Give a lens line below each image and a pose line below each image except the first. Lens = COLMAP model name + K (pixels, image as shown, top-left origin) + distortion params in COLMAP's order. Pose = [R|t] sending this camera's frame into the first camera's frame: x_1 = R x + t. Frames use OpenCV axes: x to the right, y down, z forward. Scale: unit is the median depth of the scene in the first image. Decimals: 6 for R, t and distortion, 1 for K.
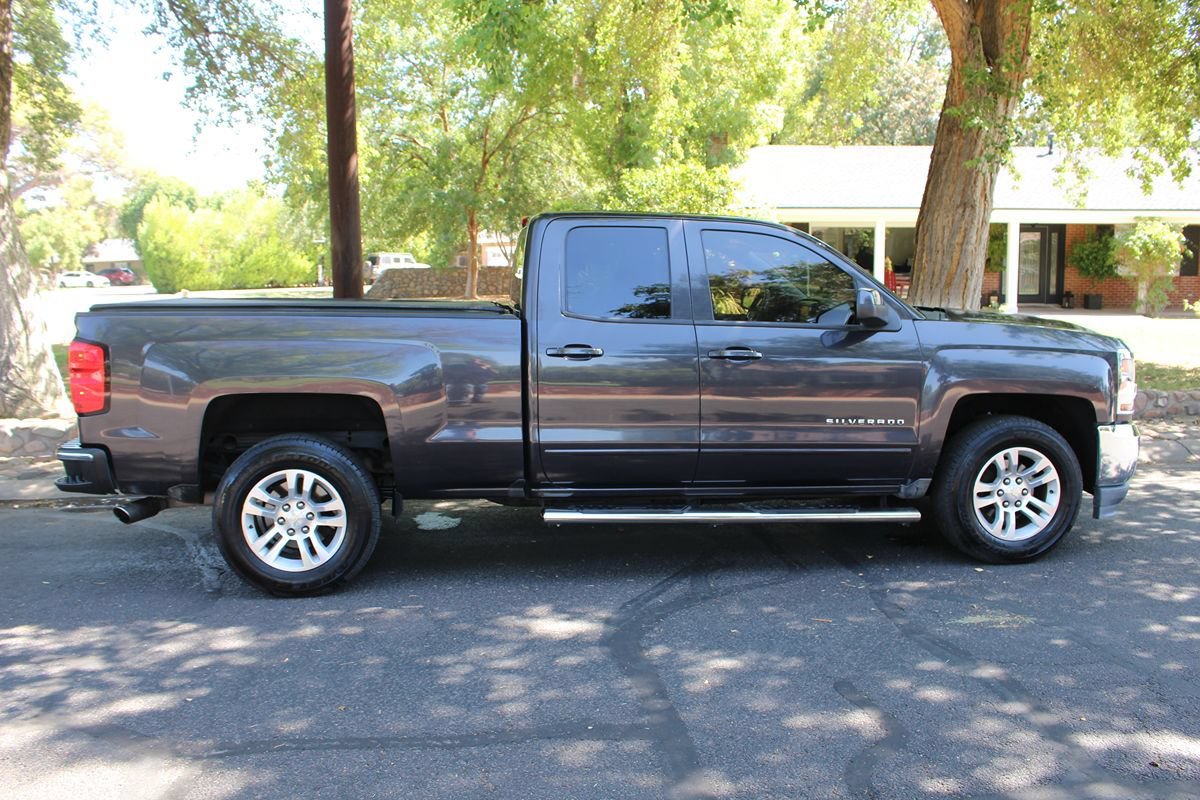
lens RADIAL K [[1064.9, 0, 603.0], [0, 1064.9, 435.6], [0, 0, 1]] dist [-0.119645, 0.056681]
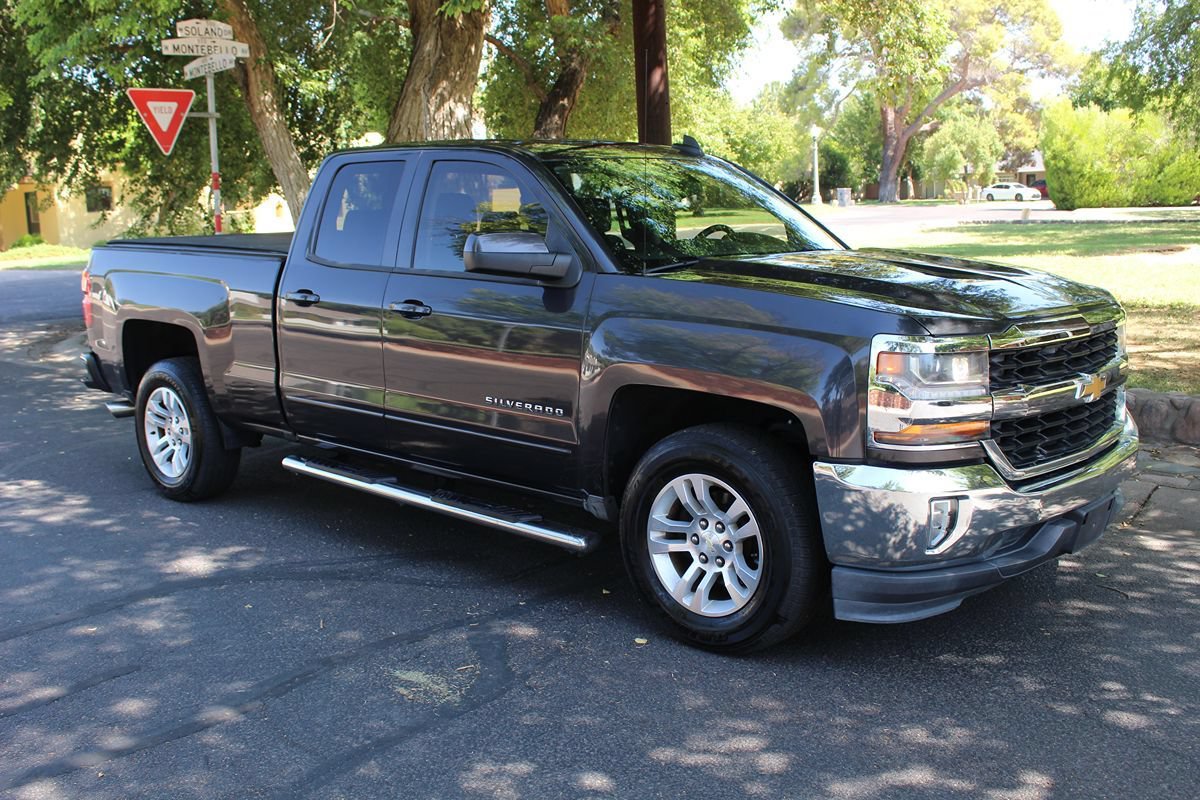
lens RADIAL K [[1228.7, 0, 566.3], [0, 1228.7, 447.8], [0, 0, 1]] dist [-0.093672, 0.000000]
pose [[0.637336, 0.141911, -0.757406, 0.496634], [-0.094582, 0.989871, 0.105878, -0.042148], [0.764759, 0.004157, 0.644303, 0.239357]]
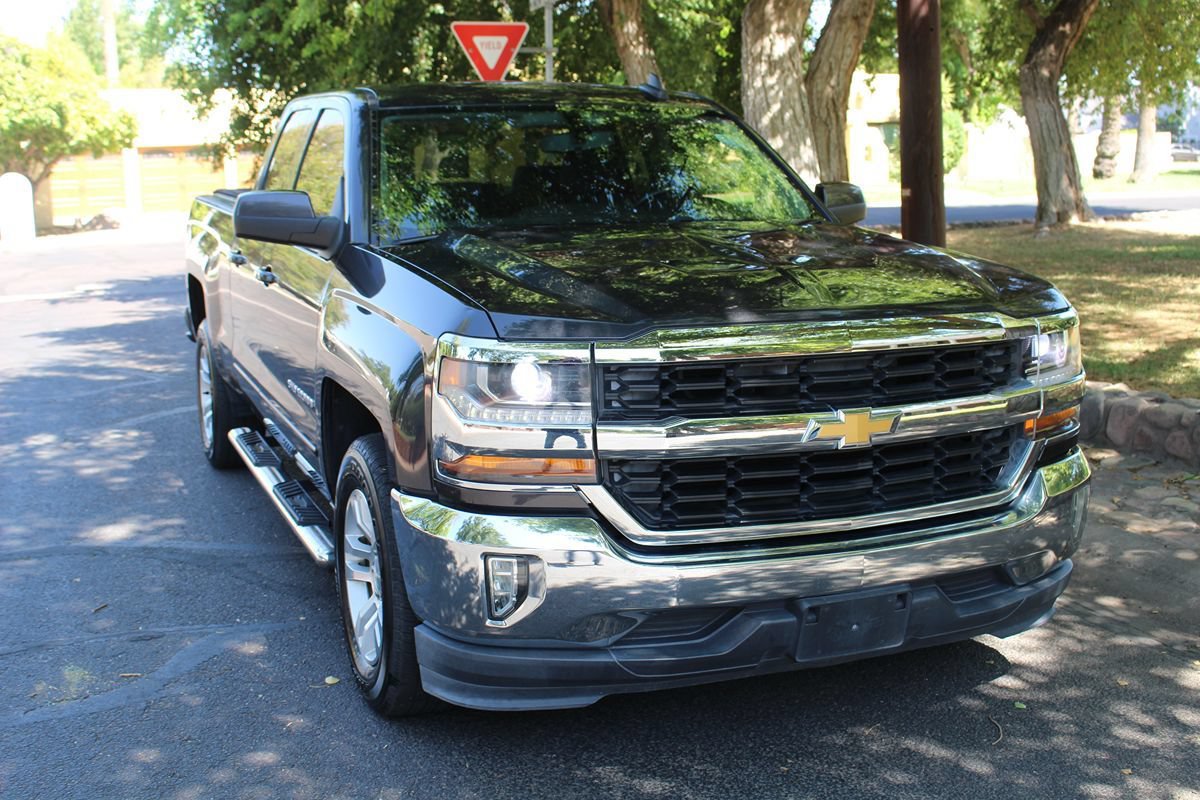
lens RADIAL K [[1420.8, 0, 553.3], [0, 1420.8, 436.9], [0, 0, 1]] dist [-0.081084, 0.000000]
pose [[0.233572, 0.188014, -0.953989, 0.600391], [-0.129688, 0.978385, 0.161070, -0.079301], [0.963652, 0.086100, 0.252907, 0.490692]]
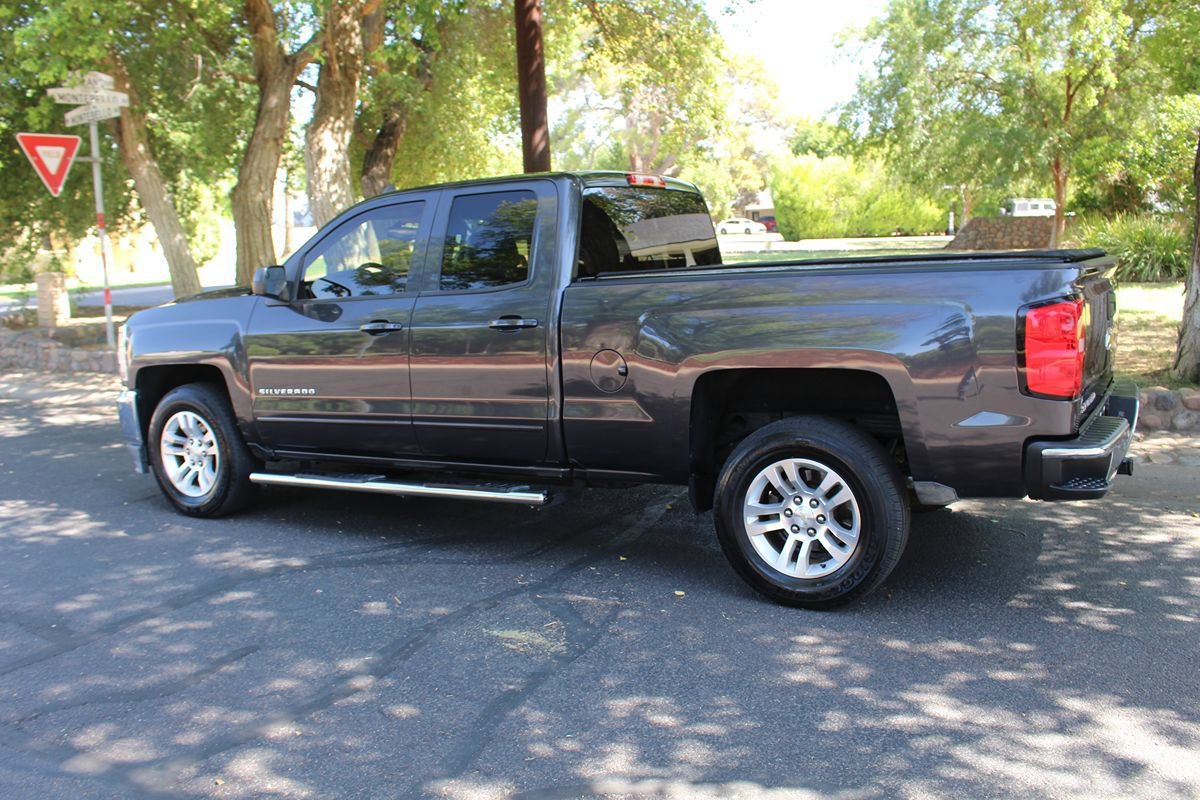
lens RADIAL K [[1104.5, 0, 582.3], [0, 1104.5, 423.1], [0, 0, 1]] dist [-0.097406, 0.000000]
pose [[0.788572, 0.089979, -0.608324, 0.439364], [-0.070085, 0.995942, 0.056460, -0.028222], [0.610936, -0.001888, 0.791678, 0.138123]]
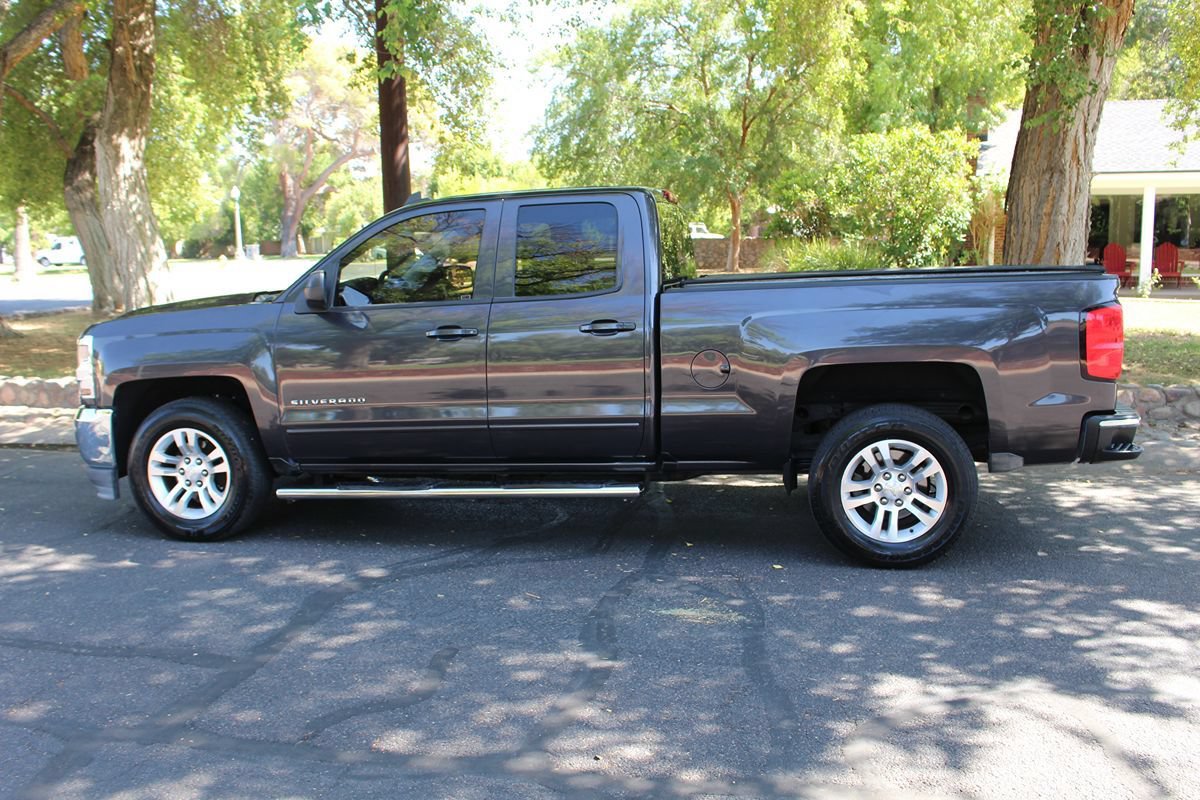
lens RADIAL K [[1129.5, 0, 591.4], [0, 1129.5, 431.6], [0, 0, 1]] dist [-0.097930, 0.000000]
pose [[0.948531, 0.048479, -0.312951, 0.269453], [-0.044034, 0.998804, 0.021263, -0.003705], [0.313608, -0.006388, 0.949531, -0.003939]]
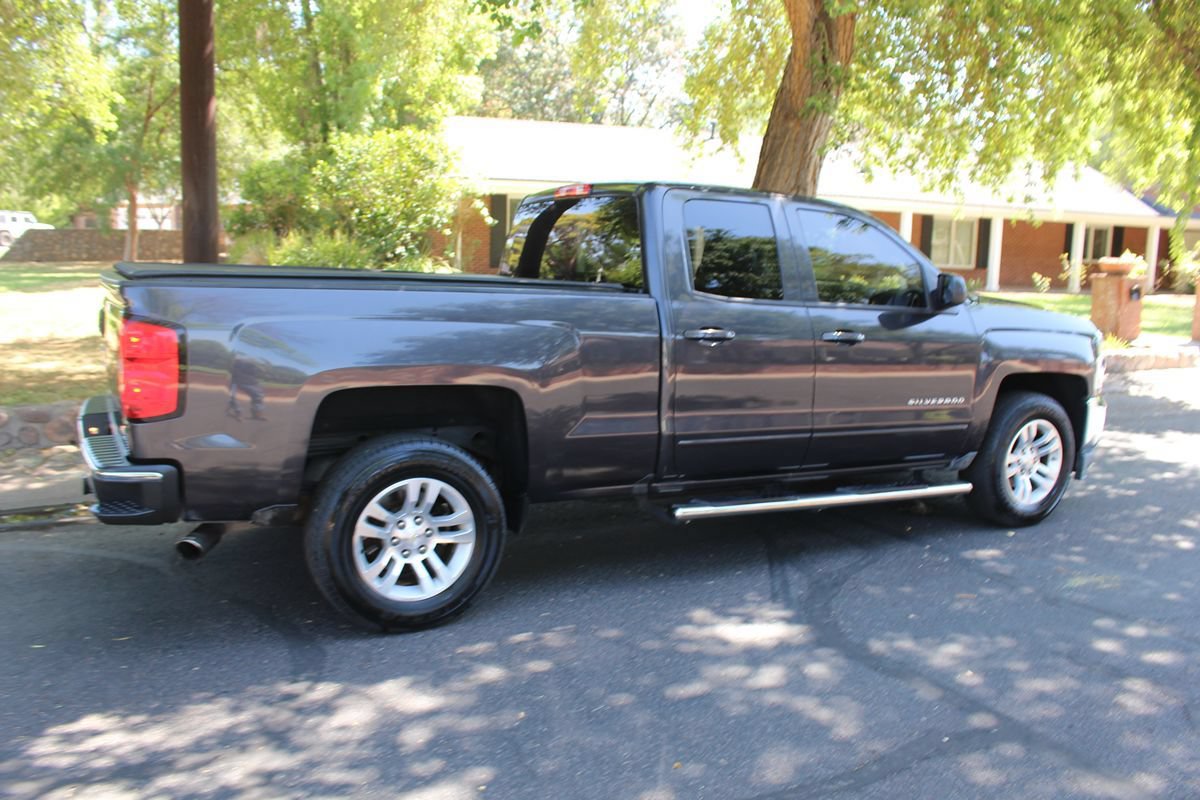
lens RADIAL K [[1019.8, 0, 614.1], [0, 1019.8, 428.6], [0, 0, 1]] dist [-0.117978, 0.039452]
pose [[0.926243, -0.036633, 0.375142, -0.222360], [0.024867, 0.999037, 0.036158, -0.015753], [-0.376105, -0.024162, 0.926262, 0.104034]]
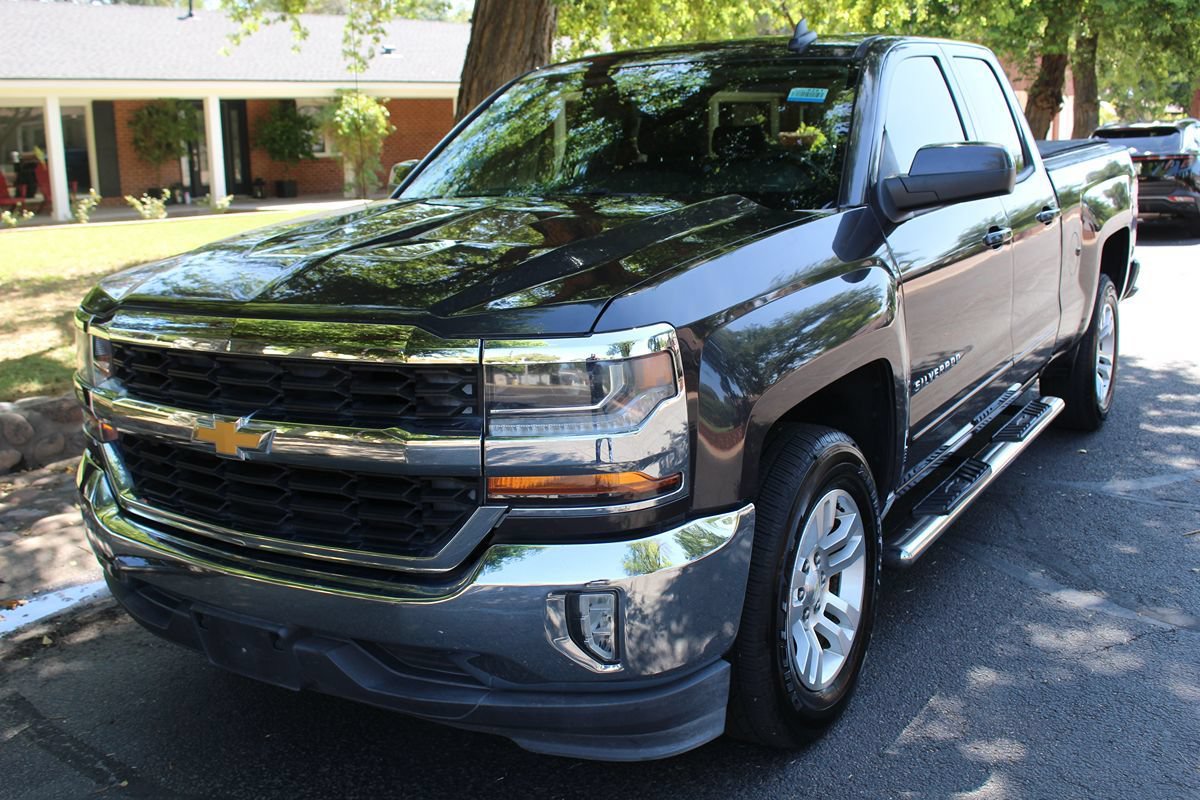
lens RADIAL K [[1228.7, 0, 608.7], [0, 1228.7, 412.4], [0, 0, 1]] dist [-0.093672, 0.000000]
pose [[0.639249, -0.174378, 0.748968, -0.378539], [0.141640, 0.983987, 0.108205, -0.041839], [-0.755843, 0.036914, 0.653711, 0.342646]]
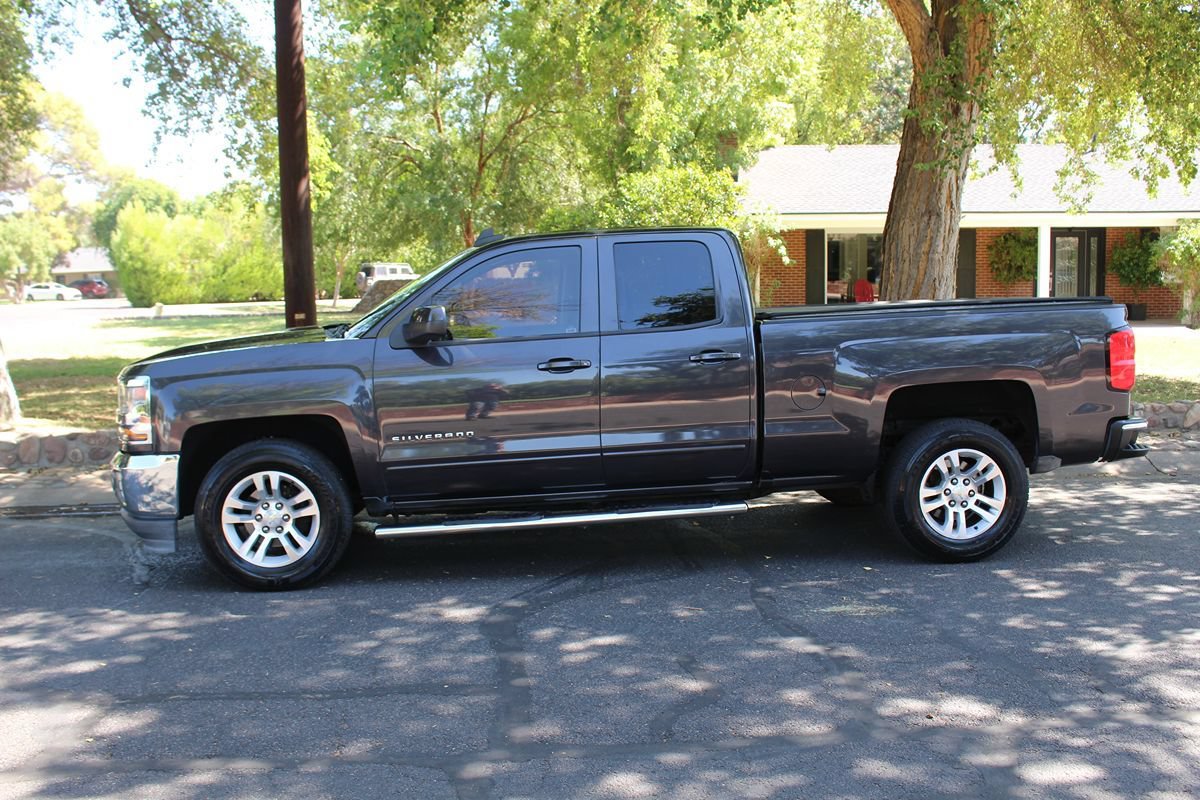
lens RADIAL K [[1191.9, 0, 591.3], [0, 1191.9, 431.2], [0, 0, 1]] dist [-0.083246, 0.000000]
pose [[0.999441, -0.001107, -0.033400, 0.059812], [0.000156, 0.999595, -0.028461, 0.013570], [0.033418, 0.028439, 0.999037, -0.102767]]
